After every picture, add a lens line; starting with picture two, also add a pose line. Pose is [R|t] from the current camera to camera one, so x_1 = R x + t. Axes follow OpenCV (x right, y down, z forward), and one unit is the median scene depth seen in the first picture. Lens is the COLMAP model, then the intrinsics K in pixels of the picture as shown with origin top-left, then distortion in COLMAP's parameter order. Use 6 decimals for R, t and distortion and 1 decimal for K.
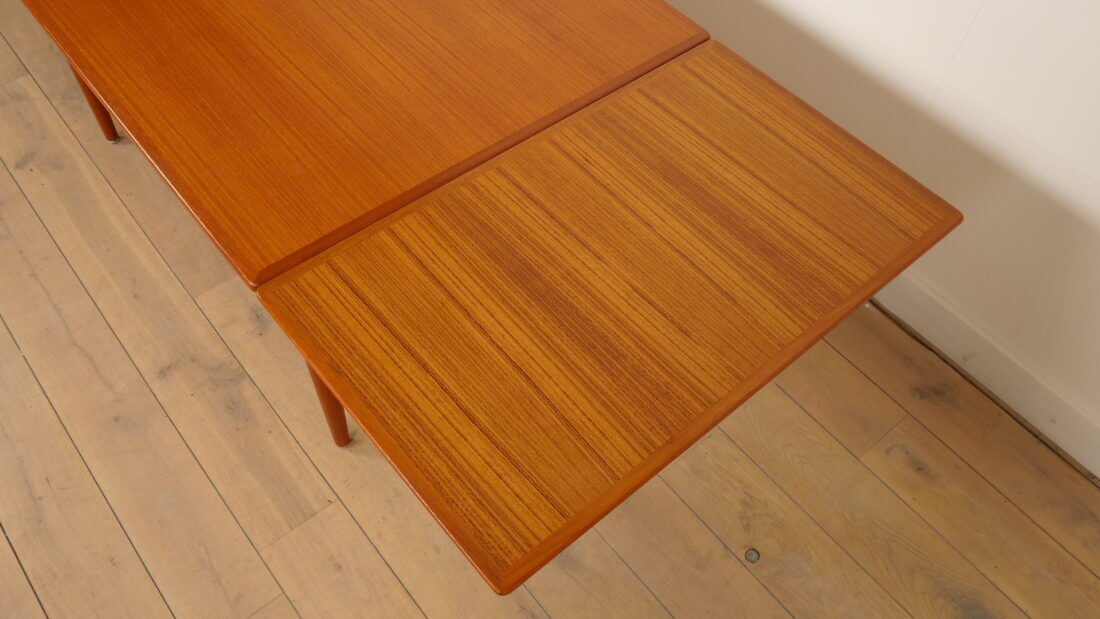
lens RADIAL K [[879.0, 0, 547.7], [0, 879.0, 309.2], [0, 0, 1]] dist [-0.033148, 0.018881]
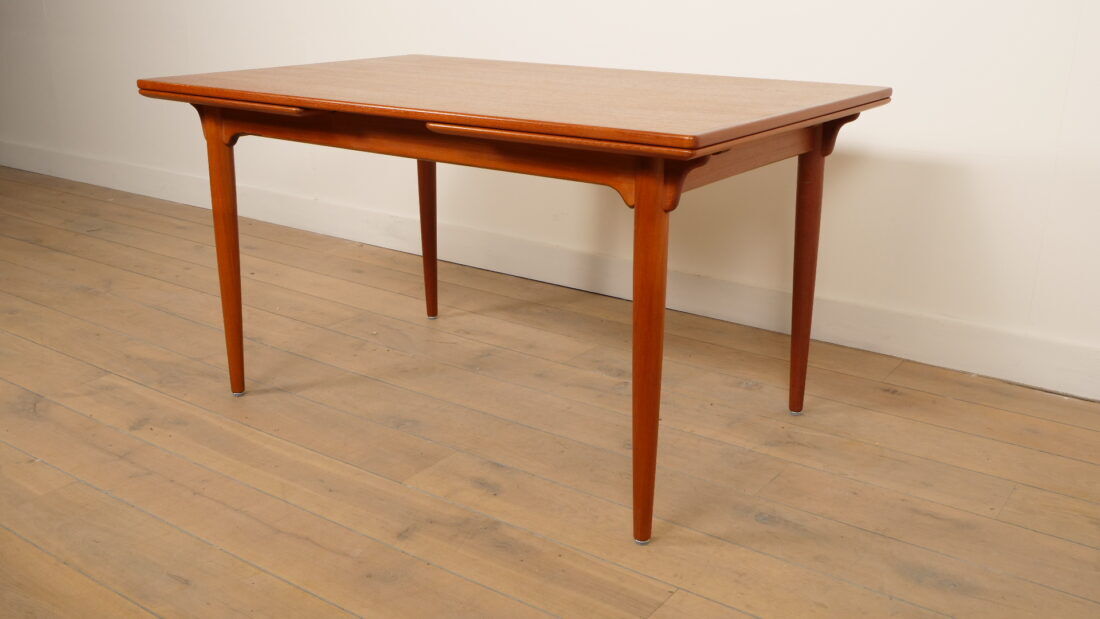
lens RADIAL K [[1028.7, 0, 551.1], [0, 1028.7, 307.1], [0, 0, 1]] dist [-0.004334, 0.000000]
pose [[0.966463, -0.123431, 0.225199, -0.564345], [0.232835, 0.791110, -0.565626, 0.549245], [-0.108342, 0.599091, 0.793317, 0.101357]]
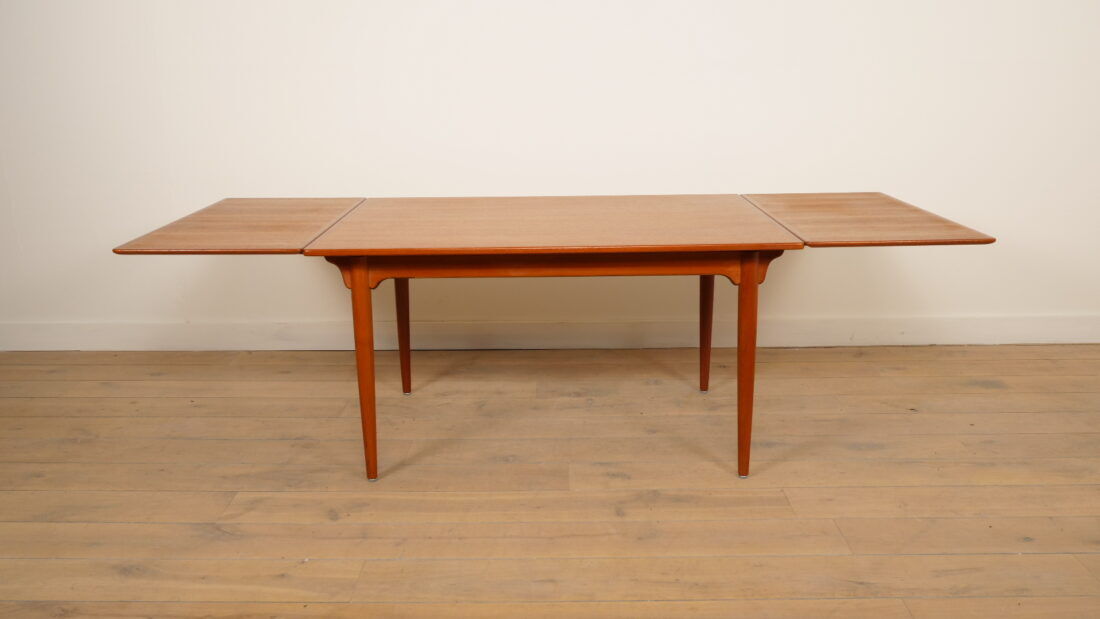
lens RADIAL K [[879.0, 0, 554.1], [0, 879.0, 306.0], [0, 0, 1]] dist [-0.033148, 0.018881]
pose [[0.644630, -0.268456, 0.715809, -1.522661], [0.649932, 0.685459, -0.328230, 0.252783], [-0.402542, 0.676814, 0.616346, 0.048878]]
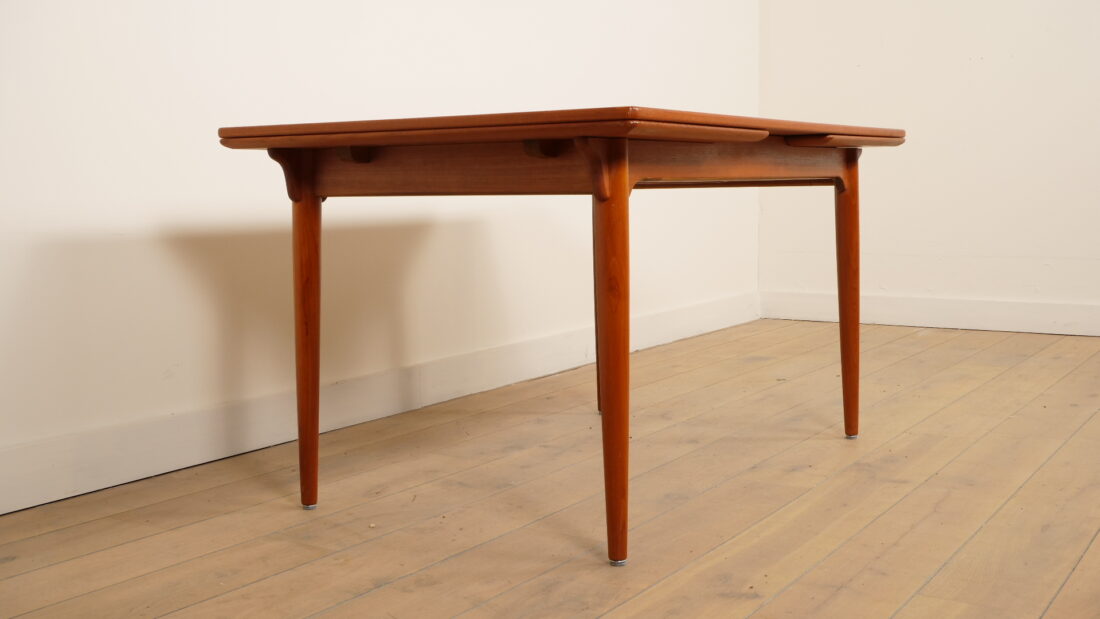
lens RADIAL K [[1209.6, 0, 553.9], [0, 1209.6, 319.0], [0, 0, 1]] dist [-0.005640, 0.000000]
pose [[-0.301321, -0.152711, 0.941215, -1.748061], [0.779514, 0.529030, 0.335388, -0.861550], [-0.549148, 0.834749, -0.040367, 1.266957]]
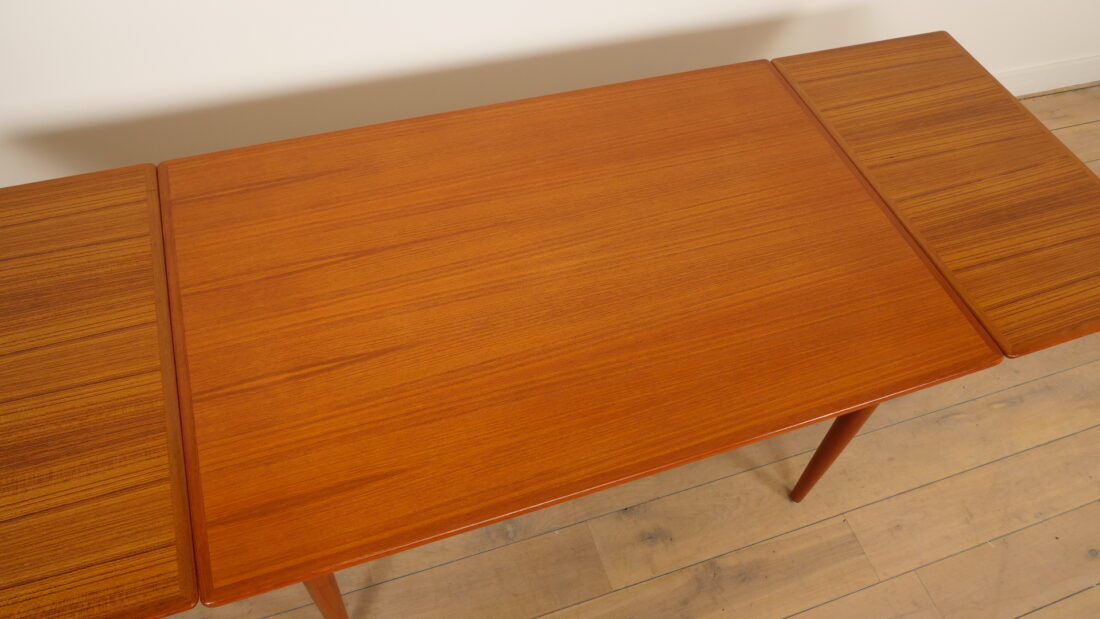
lens RADIAL K [[795.3, 0, 558.1], [0, 795.3, 311.5], [0, 0, 1]] dist [-0.039507, 0.006722]
pose [[0.355876, -0.768978, 0.531061, -0.799204], [0.729736, 0.583659, 0.356128, -0.684935], [-0.583813, 0.260797, 0.768861, 0.309398]]
